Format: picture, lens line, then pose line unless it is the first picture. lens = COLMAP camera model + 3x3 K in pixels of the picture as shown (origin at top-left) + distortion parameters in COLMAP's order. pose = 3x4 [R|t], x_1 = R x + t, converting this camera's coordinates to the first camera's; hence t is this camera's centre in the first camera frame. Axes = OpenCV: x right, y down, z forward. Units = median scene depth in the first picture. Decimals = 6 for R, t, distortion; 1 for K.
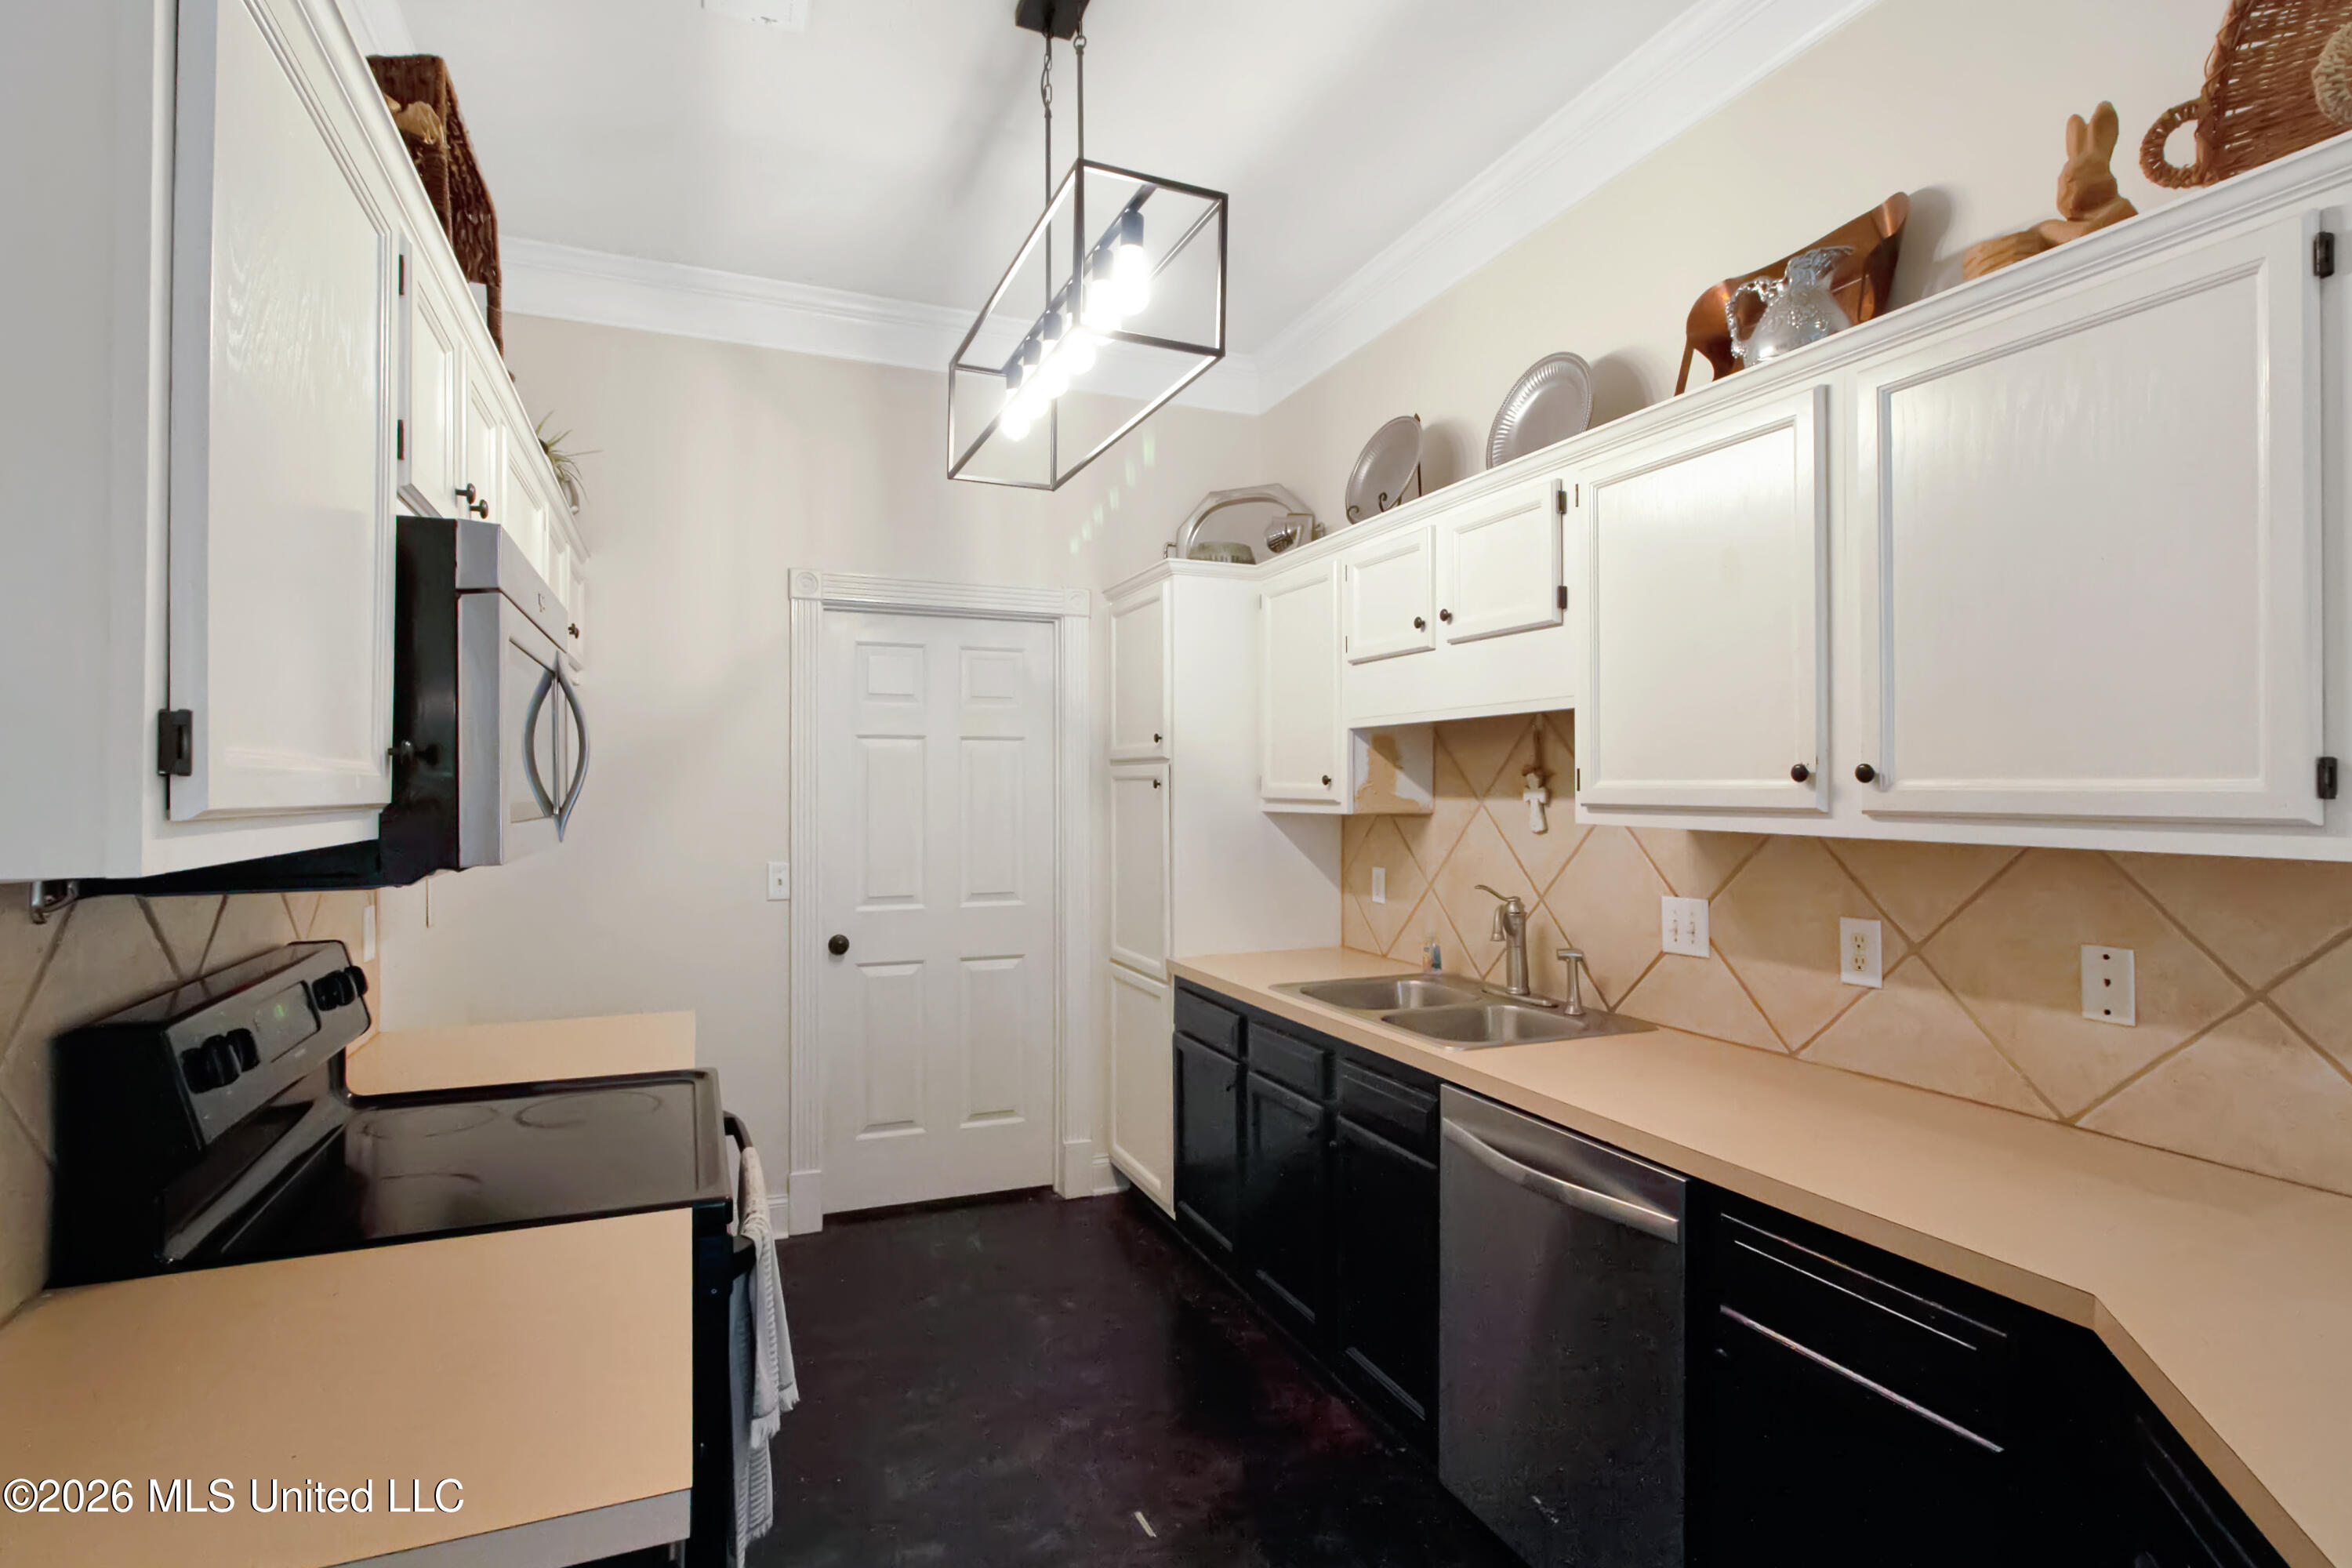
lens RADIAL K [[1174.1, 0, 1090.4], [0, 1174.1, 770.6], [0, 0, 1]] dist [-0.001740, 0.002539]
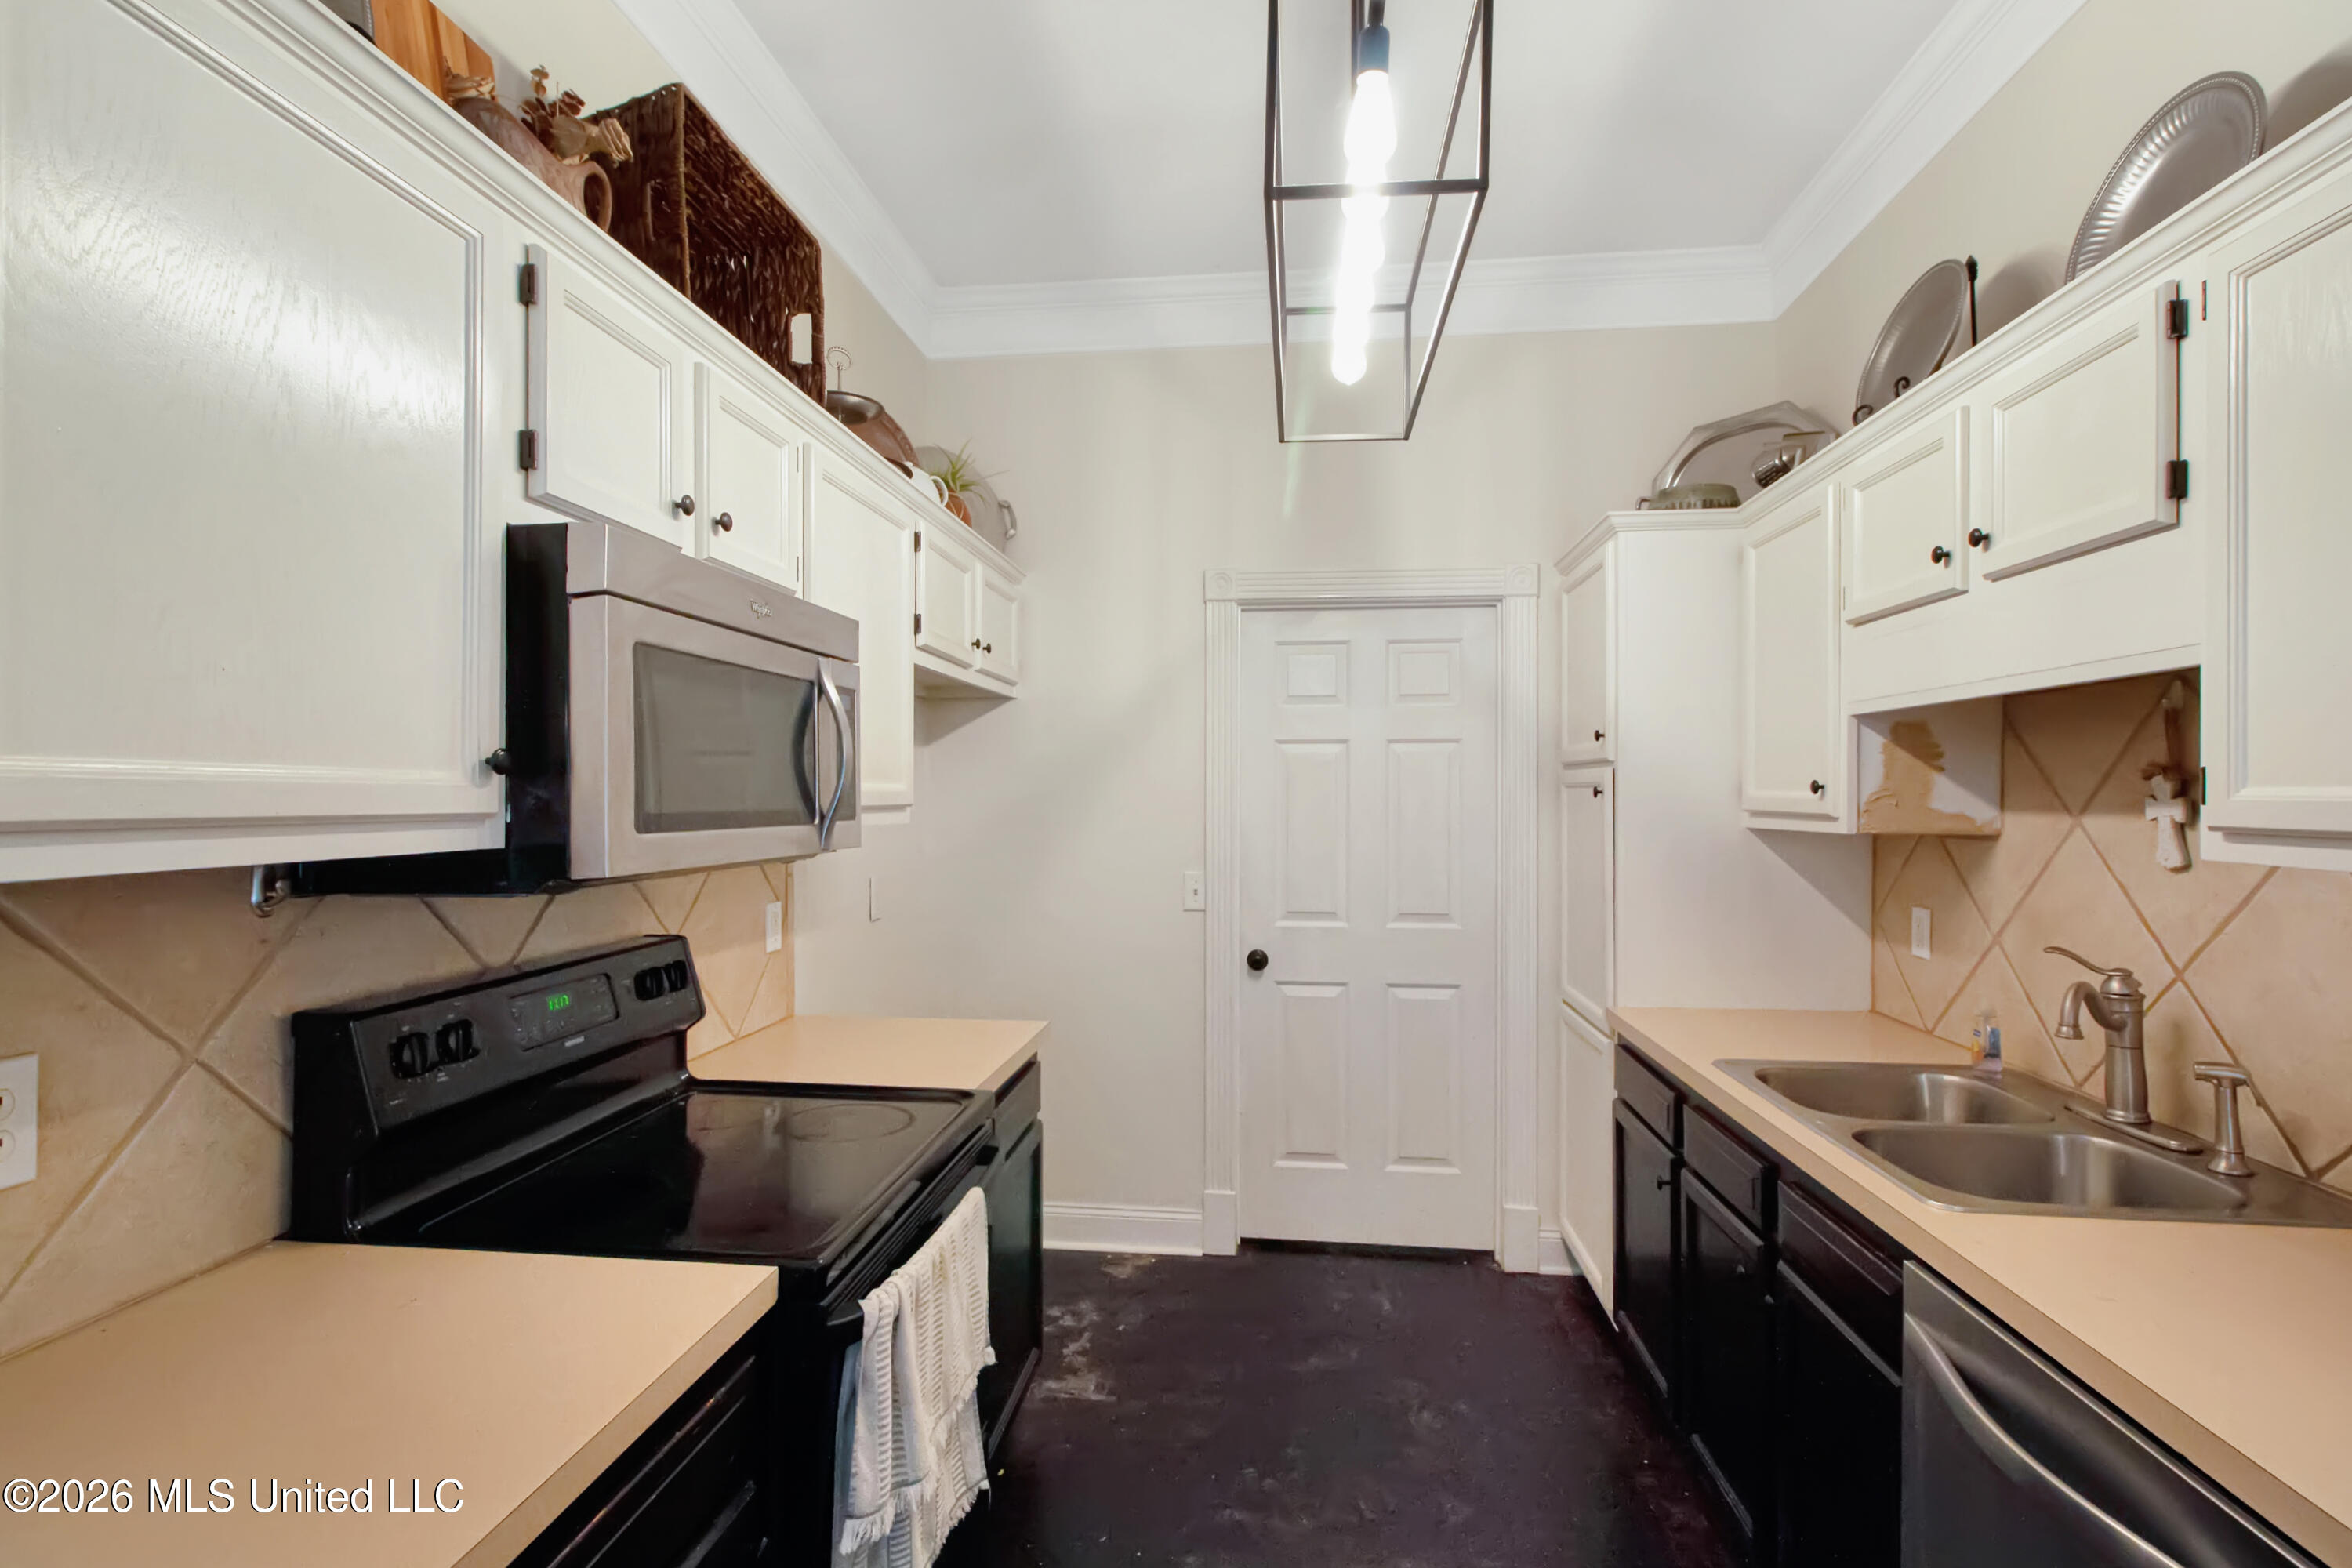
lens RADIAL K [[1118.5, 0, 1116.6], [0, 1118.5, 793.3], [0, 0, 1]] dist [-0.000346, 0.000265]
pose [[0.885010, 0.000120, -0.465572, 0.161085], [0.006176, 0.999909, 0.011999, 0.001066], [0.465531, -0.013495, 0.884929, 0.208505]]
